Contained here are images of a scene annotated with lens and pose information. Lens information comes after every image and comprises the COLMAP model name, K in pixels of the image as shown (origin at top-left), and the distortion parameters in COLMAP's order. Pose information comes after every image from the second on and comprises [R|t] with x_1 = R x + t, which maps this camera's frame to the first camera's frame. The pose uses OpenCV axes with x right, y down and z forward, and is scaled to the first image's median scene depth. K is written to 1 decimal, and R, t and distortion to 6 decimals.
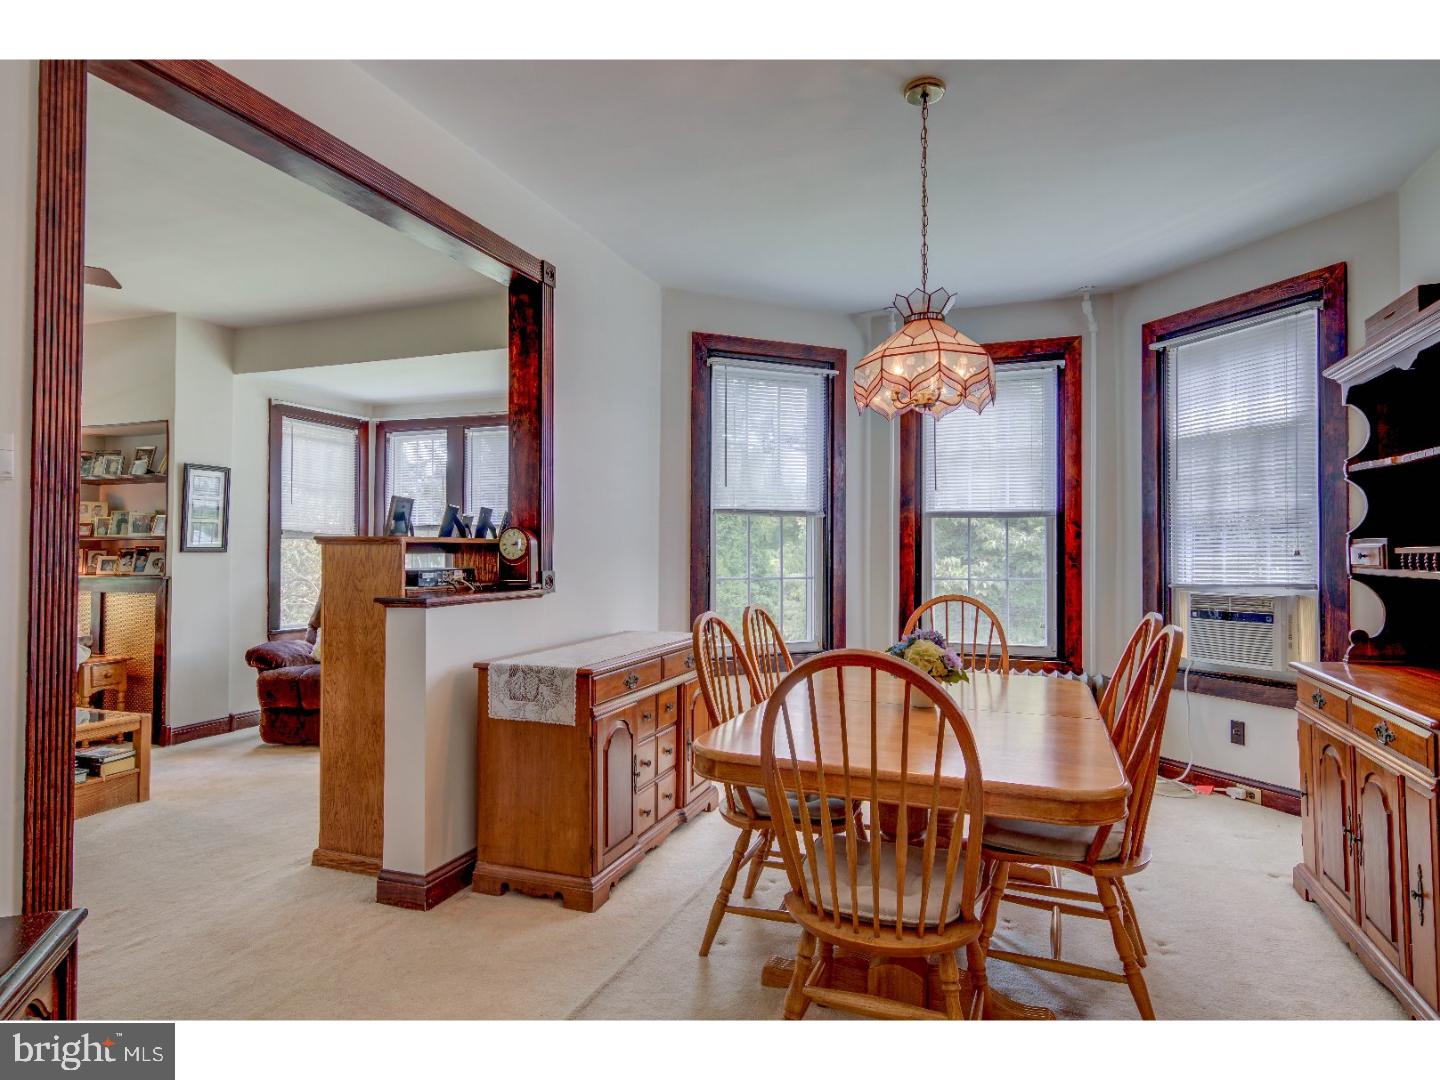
lens RADIAL K [[815.5, 0, 718.6], [0, 815.5, 543.6], [0, 0, 1]] dist [0.016289, -0.001427]
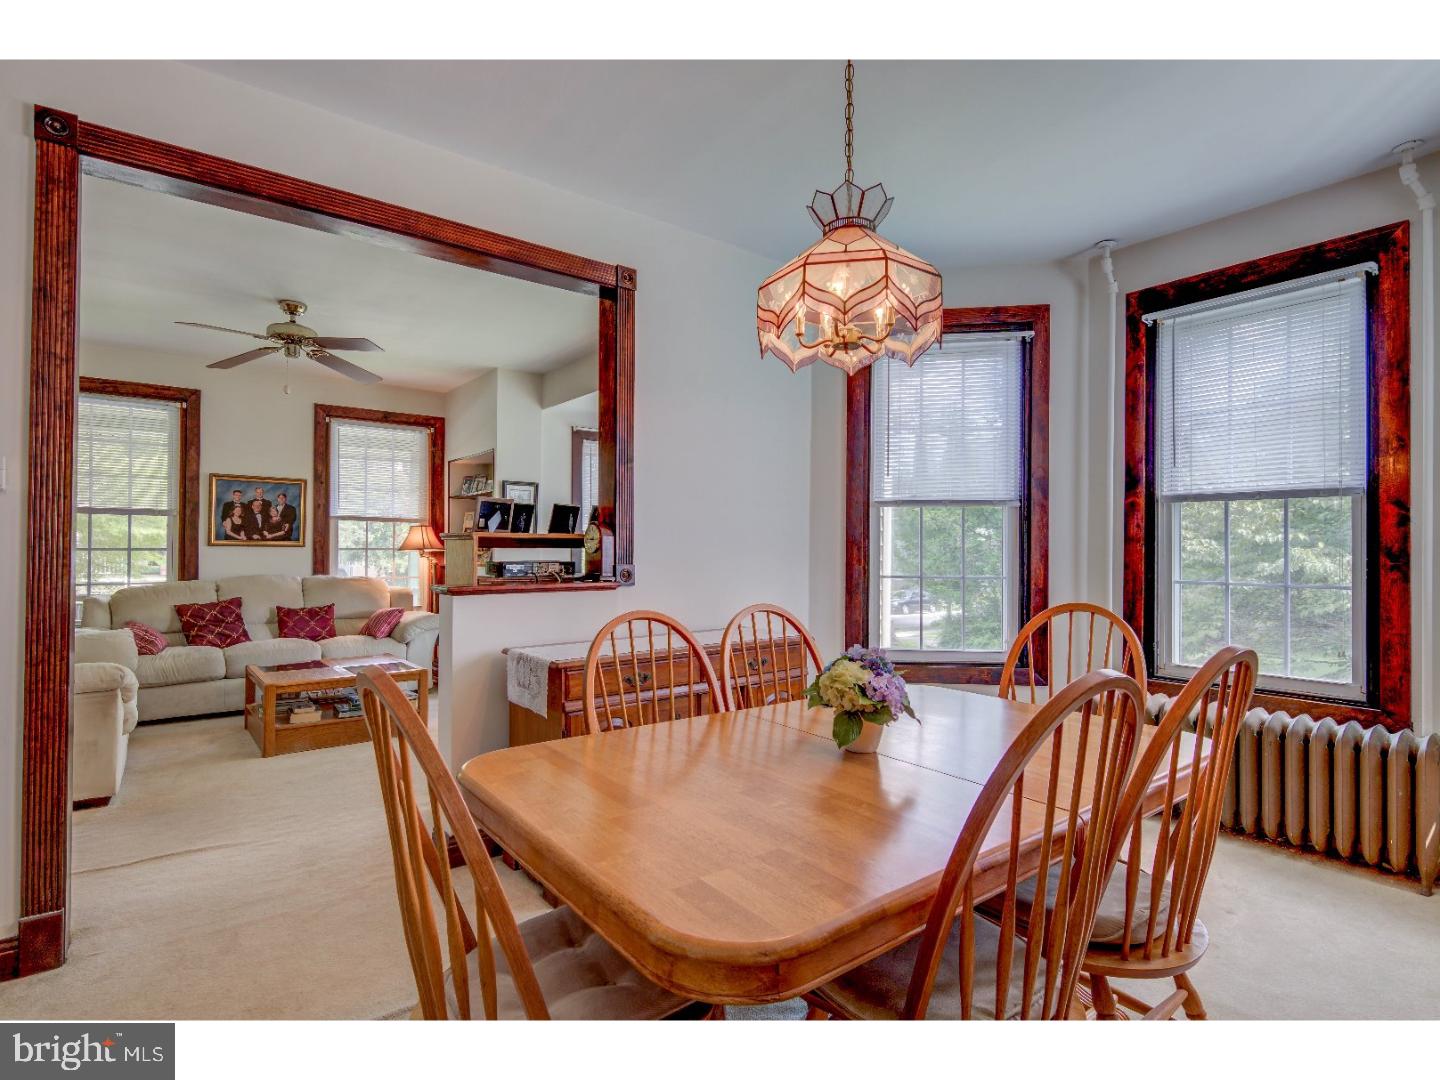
lens RADIAL K [[726.5, 0, 722.4], [0, 726.5, 541.8], [0, 0, 1]] dist [0.005989, -0.002737]
pose [[0.852378, -0.005423, -0.522898, 0.277350], [0.004480, 0.999985, -0.003069, 0.005922], [0.522907, 0.000273, 0.852390, 0.207382]]
